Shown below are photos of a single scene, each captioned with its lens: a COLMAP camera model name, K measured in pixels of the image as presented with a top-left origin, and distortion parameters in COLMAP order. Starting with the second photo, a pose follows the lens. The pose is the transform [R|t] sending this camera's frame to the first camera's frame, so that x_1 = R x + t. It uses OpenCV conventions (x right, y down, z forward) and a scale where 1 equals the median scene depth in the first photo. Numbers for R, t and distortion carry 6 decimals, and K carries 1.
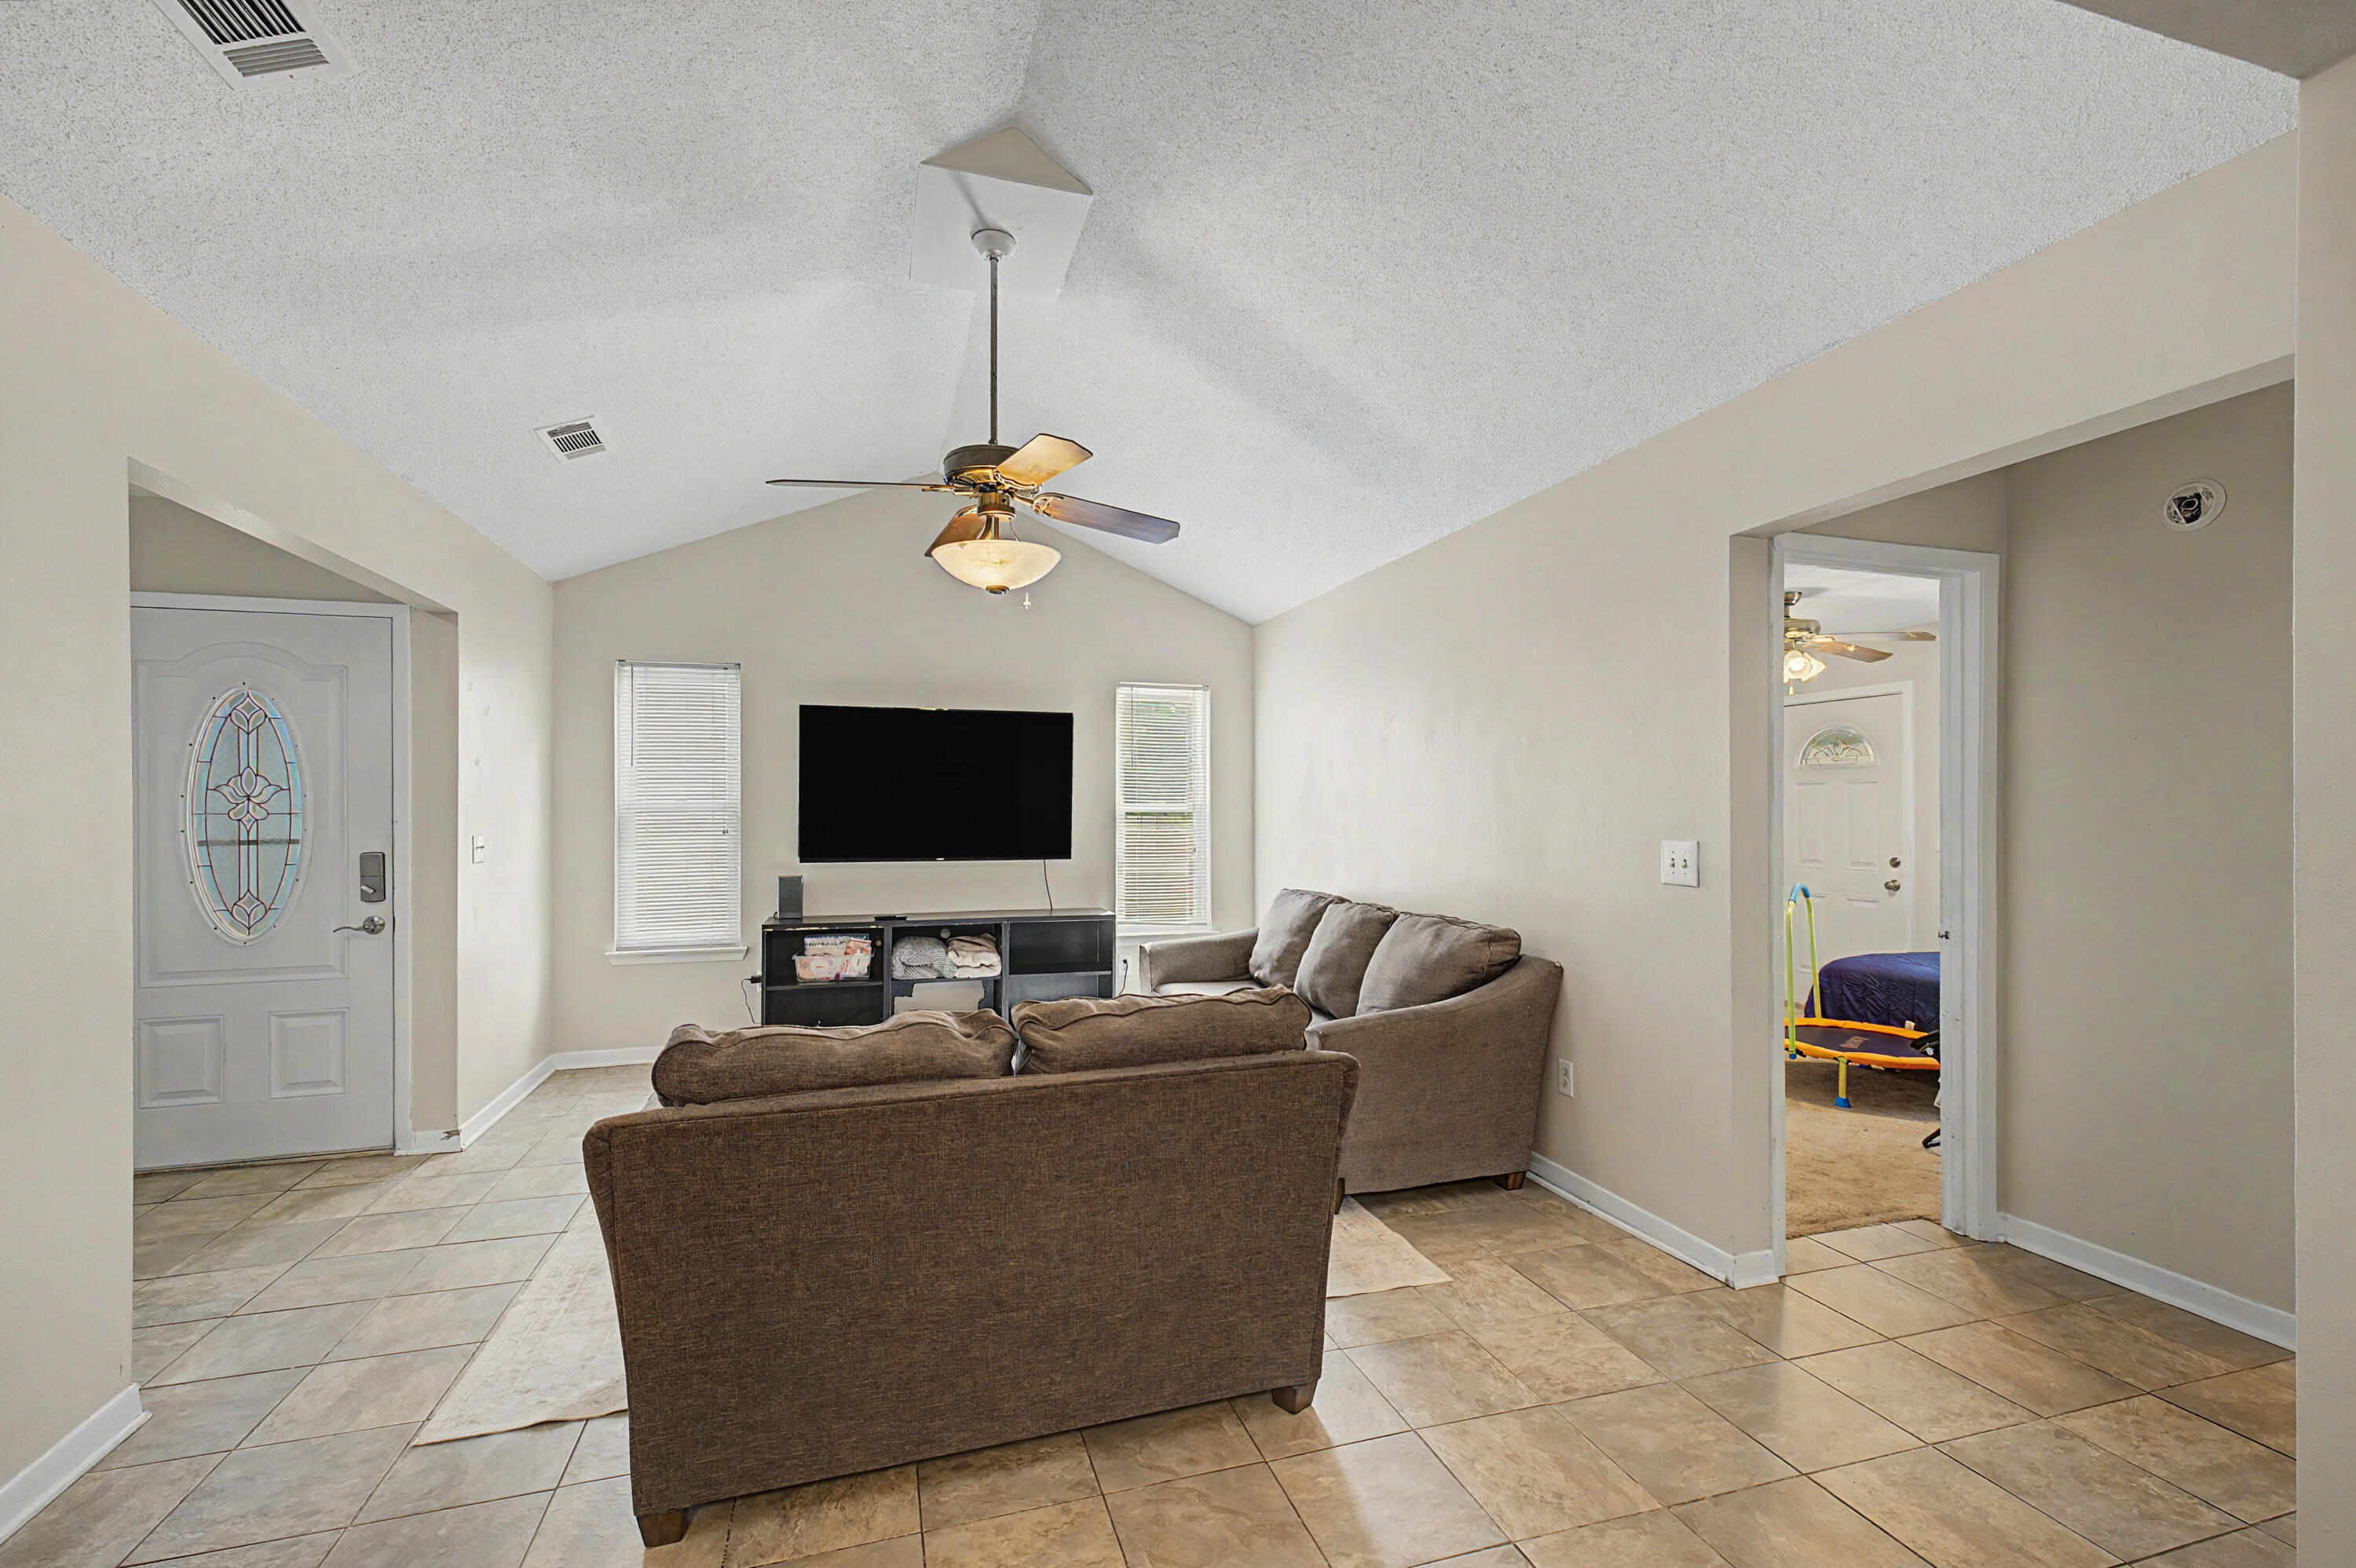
lens RADIAL K [[1001.6, 0, 1169.4], [0, 1001.6, 806.2], [0, 0, 1]] dist [0.006205, 0.000249]
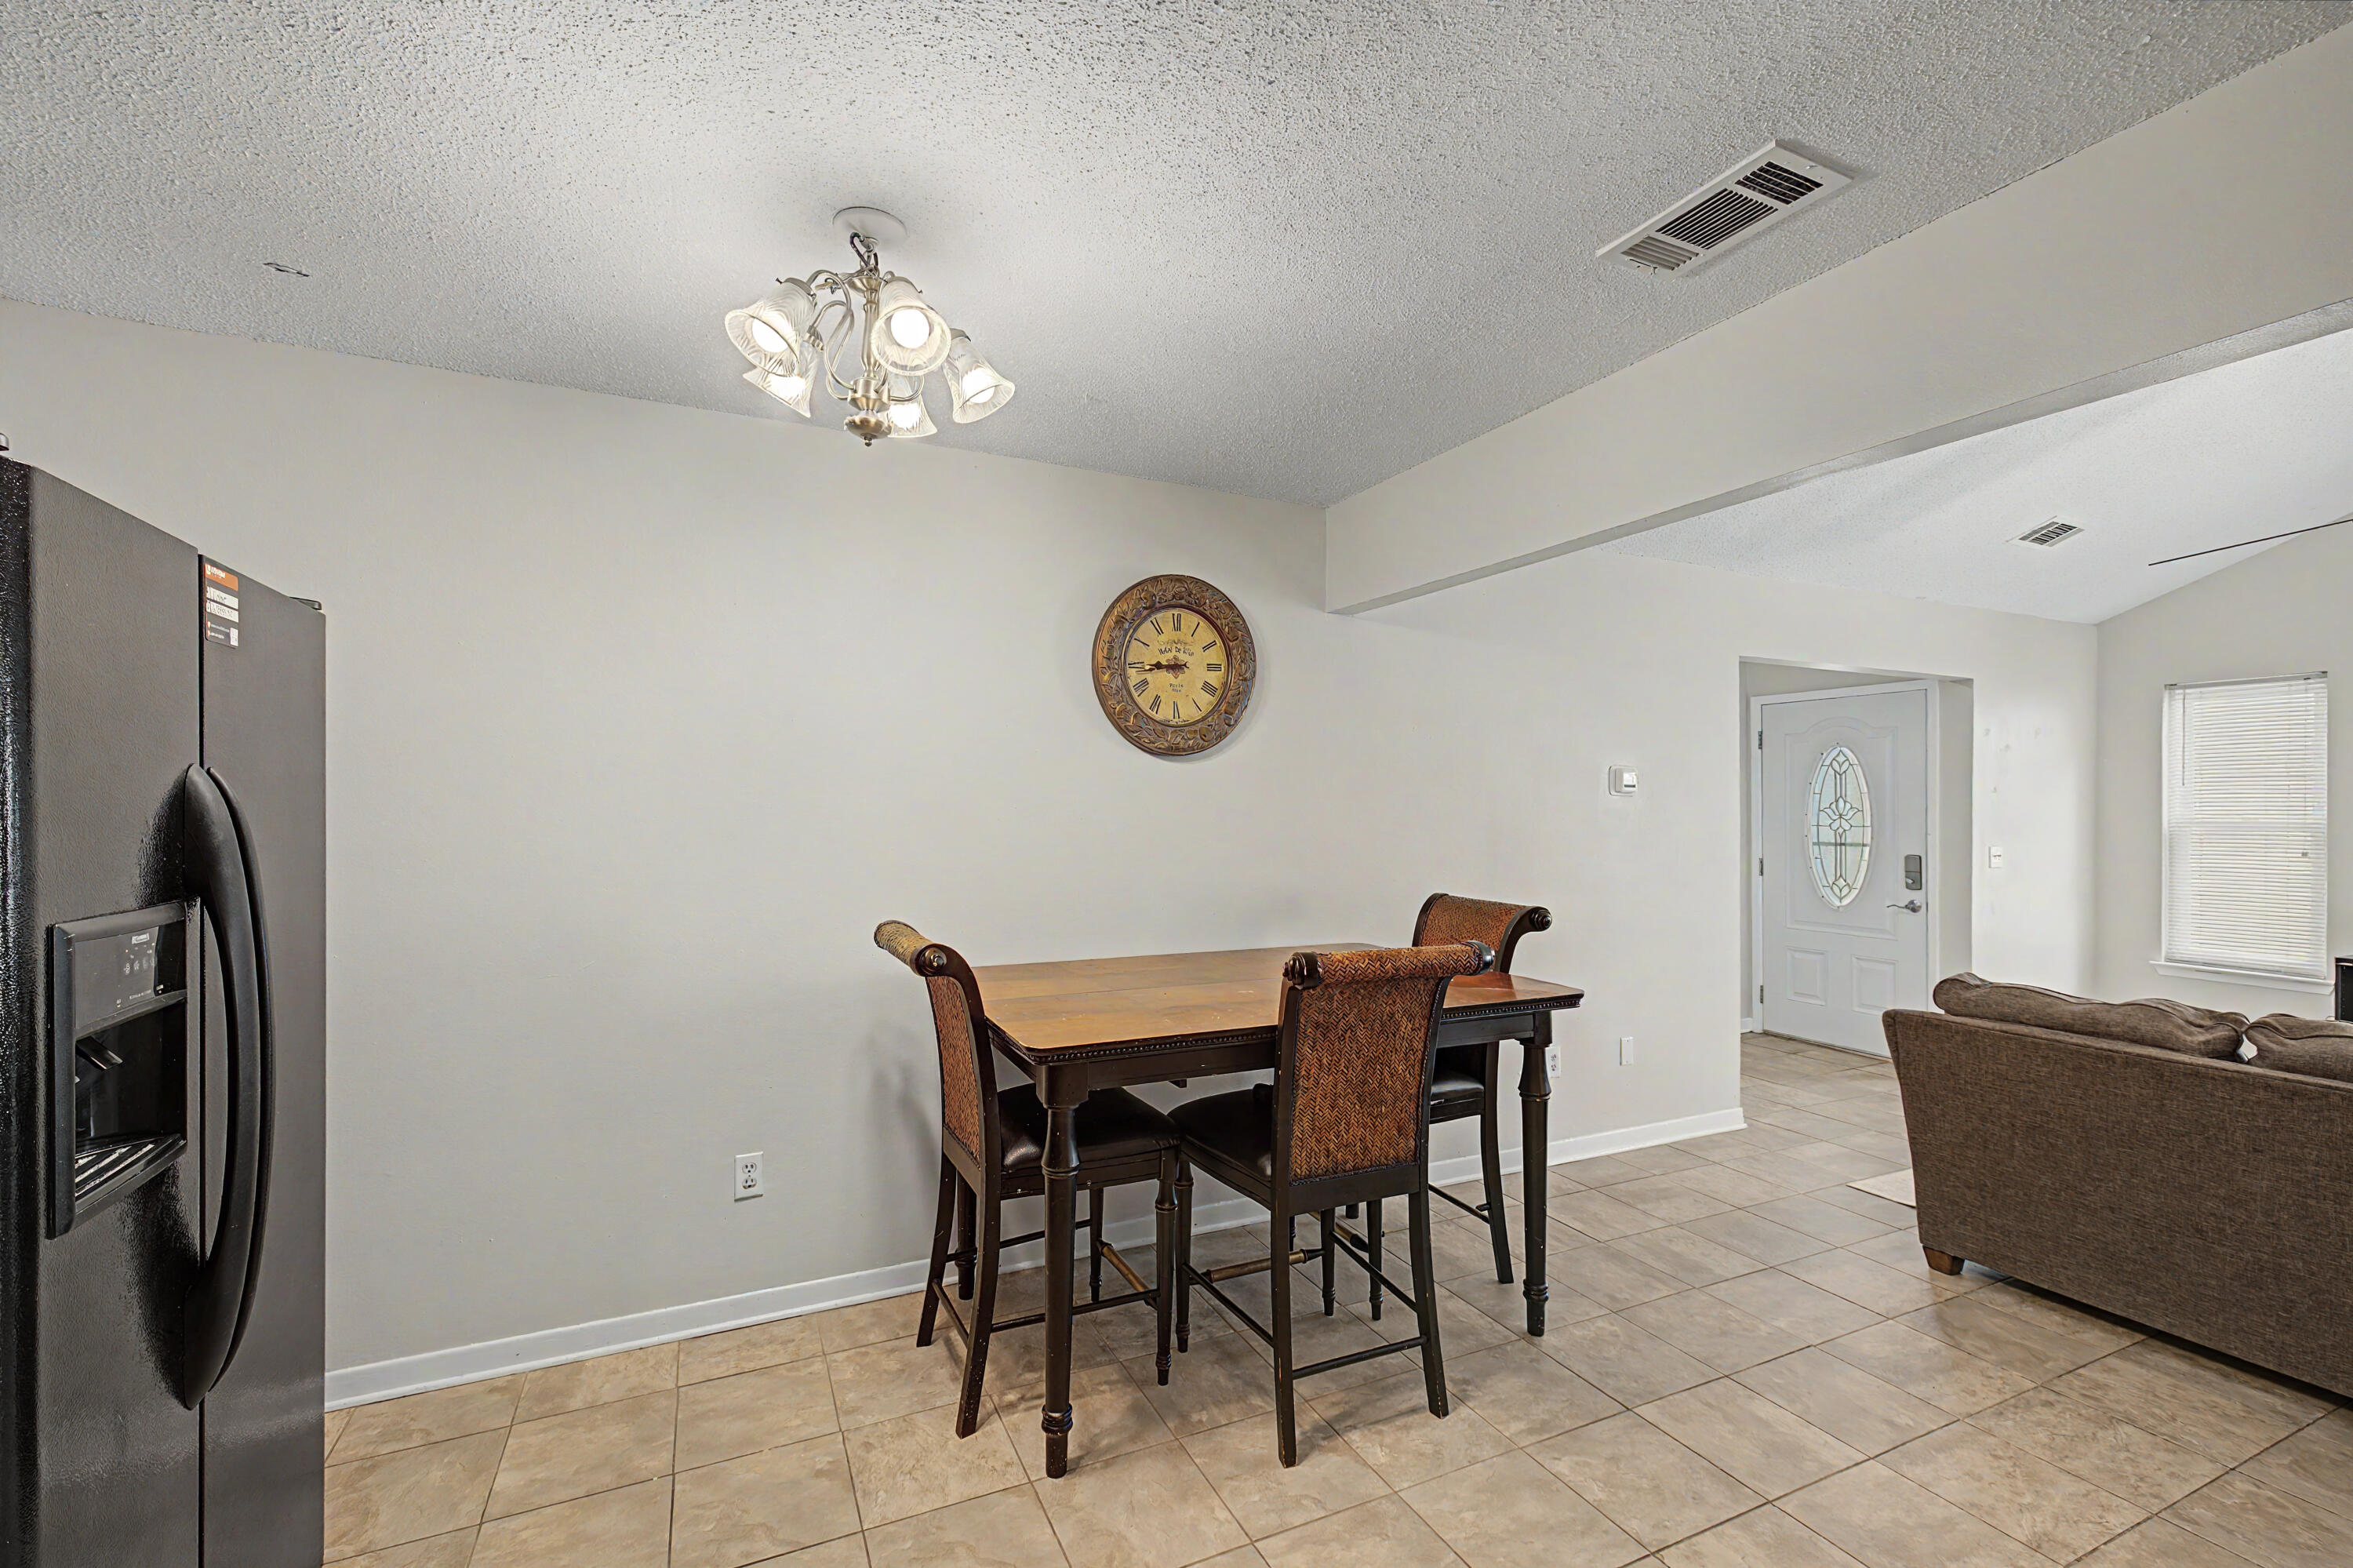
lens RADIAL K [[992.4, 0, 1171.7], [0, 992.4, 800.8], [0, 0, 1]] dist [0.010356, -0.000001]
pose [[0.141016, -0.000955, -0.990007, 0.443505], [-0.004120, 0.999990, -0.001552, -0.023740], [0.989999, 0.004297, 0.141011, -0.235051]]
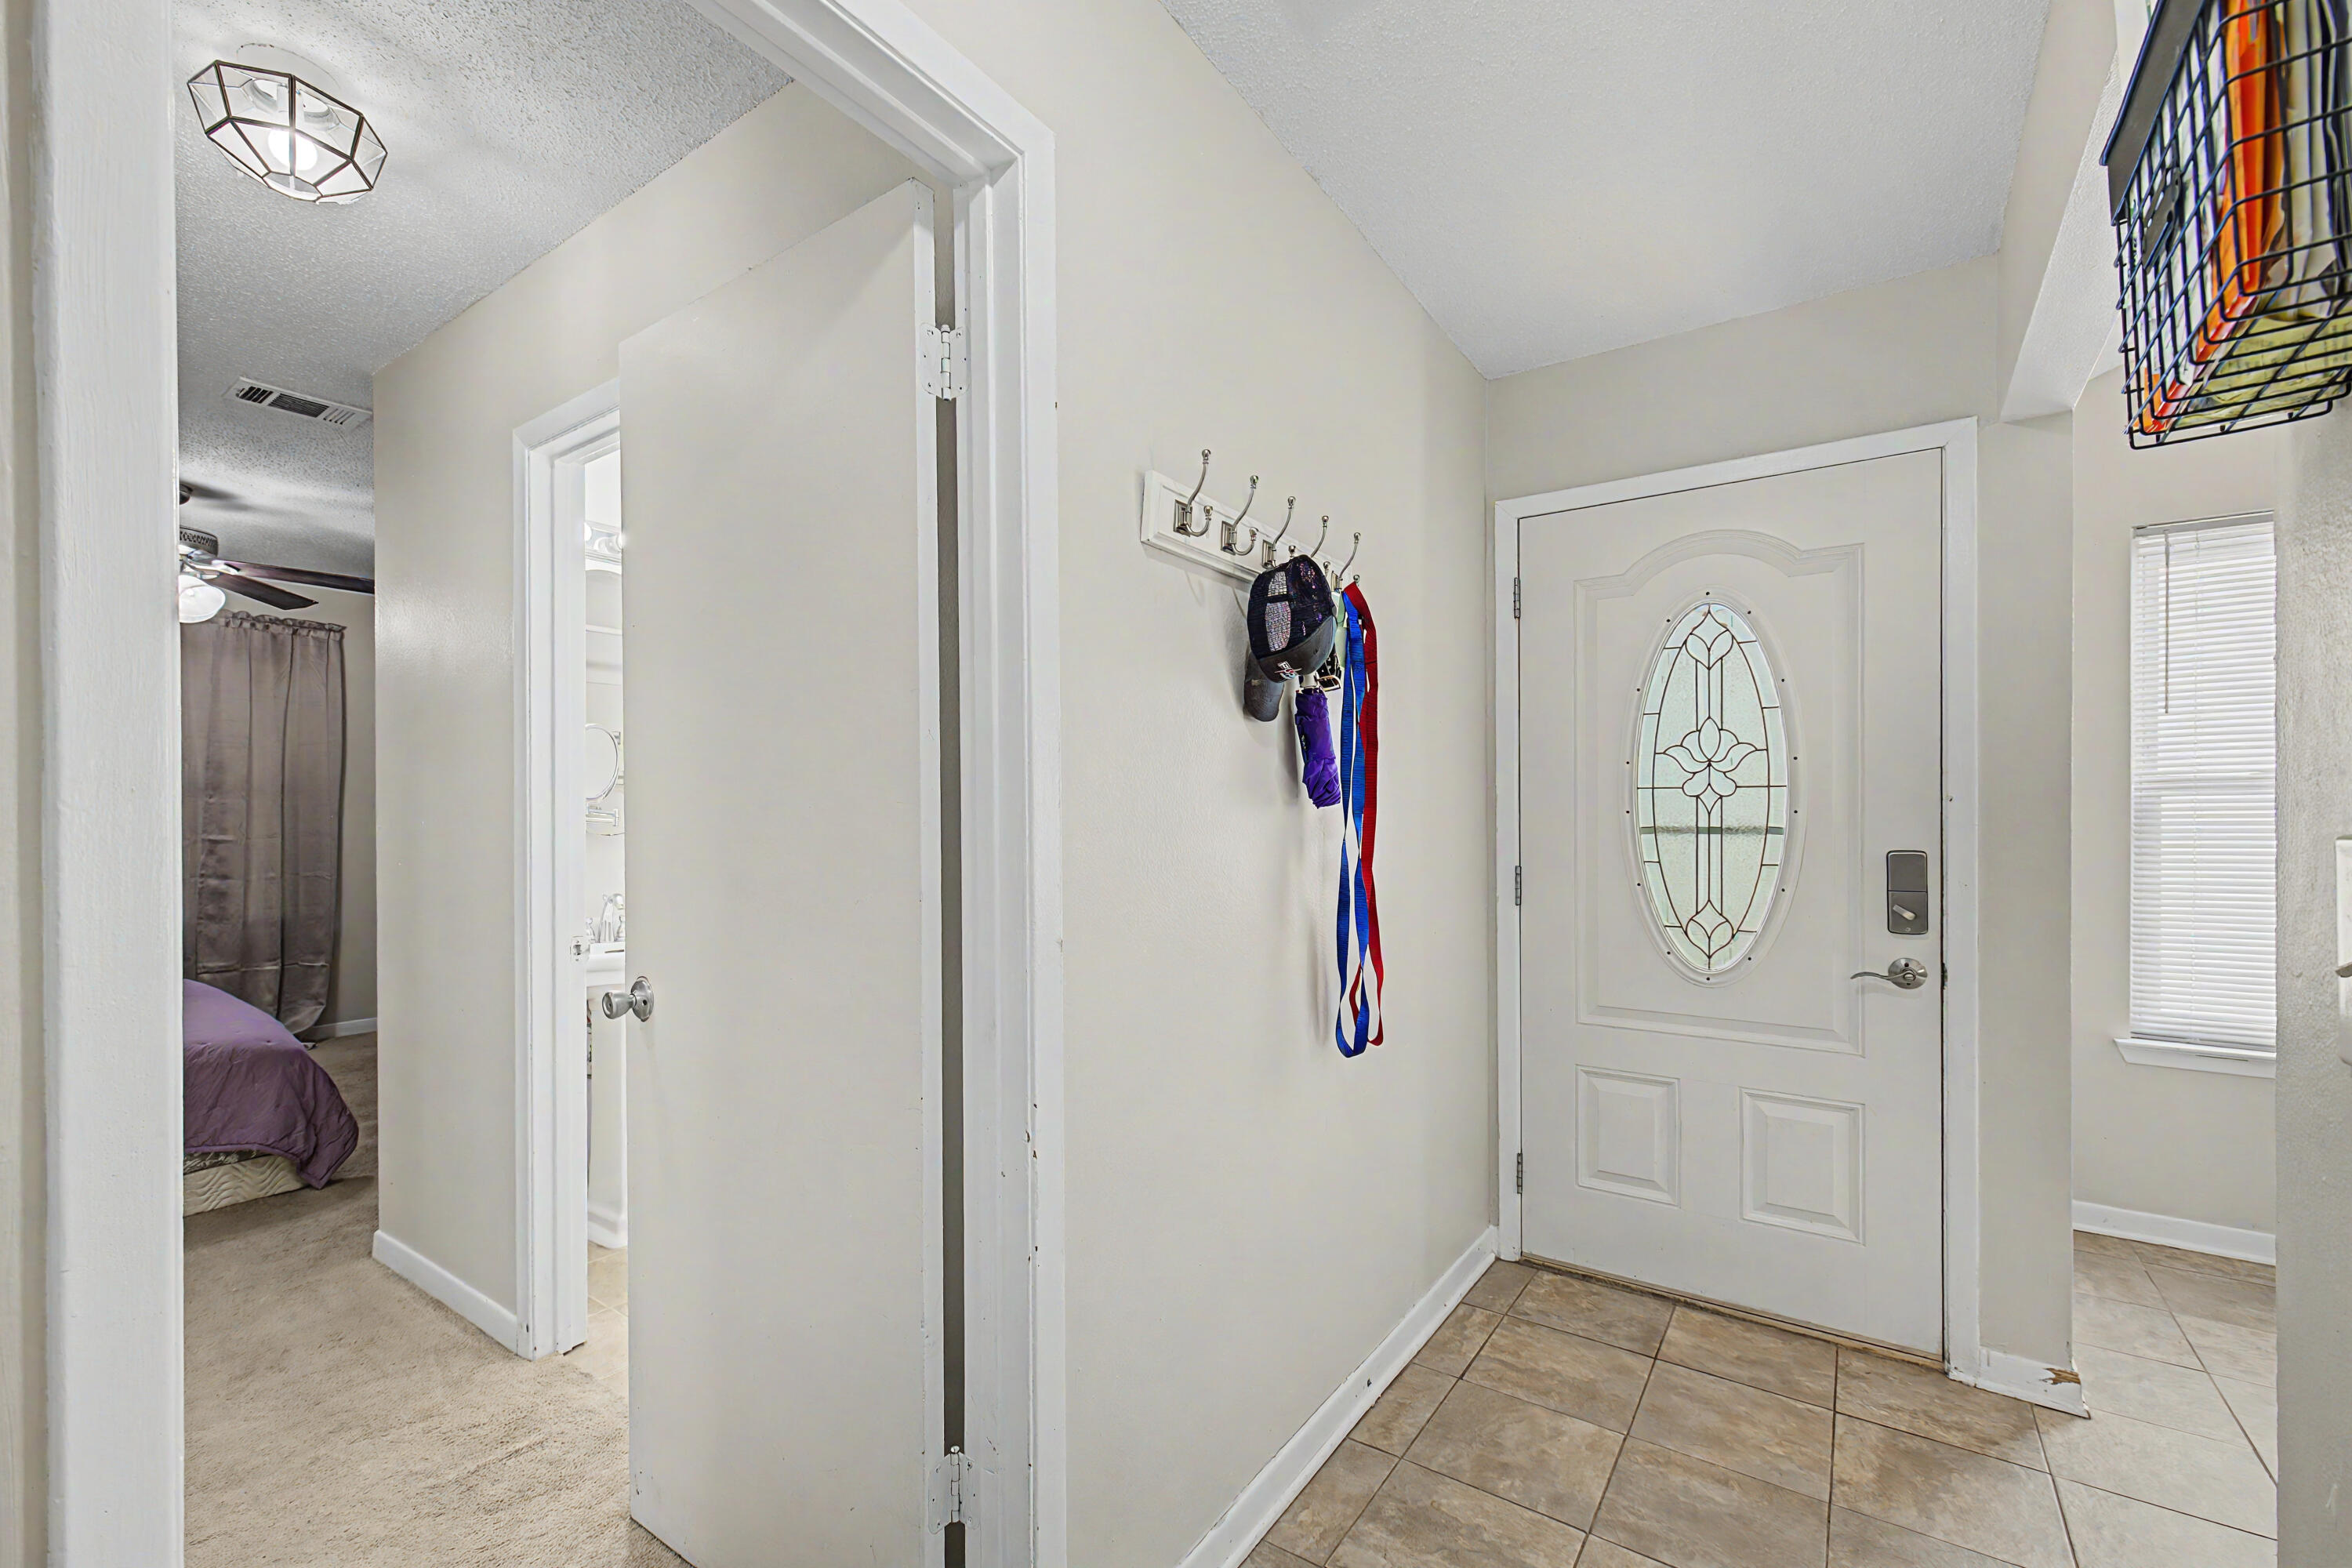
lens RADIAL K [[993.0, 0, 1173.4], [0, 993.0, 810.9], [0, 0, 1]] dist [0.005515, -0.000102]
pose [[0.613561, 0.001845, -0.789645, -0.563269], [-0.004528, 0.999989, -0.001181, 0.023702], [0.789634, 0.004300, 0.613563, 0.282267]]
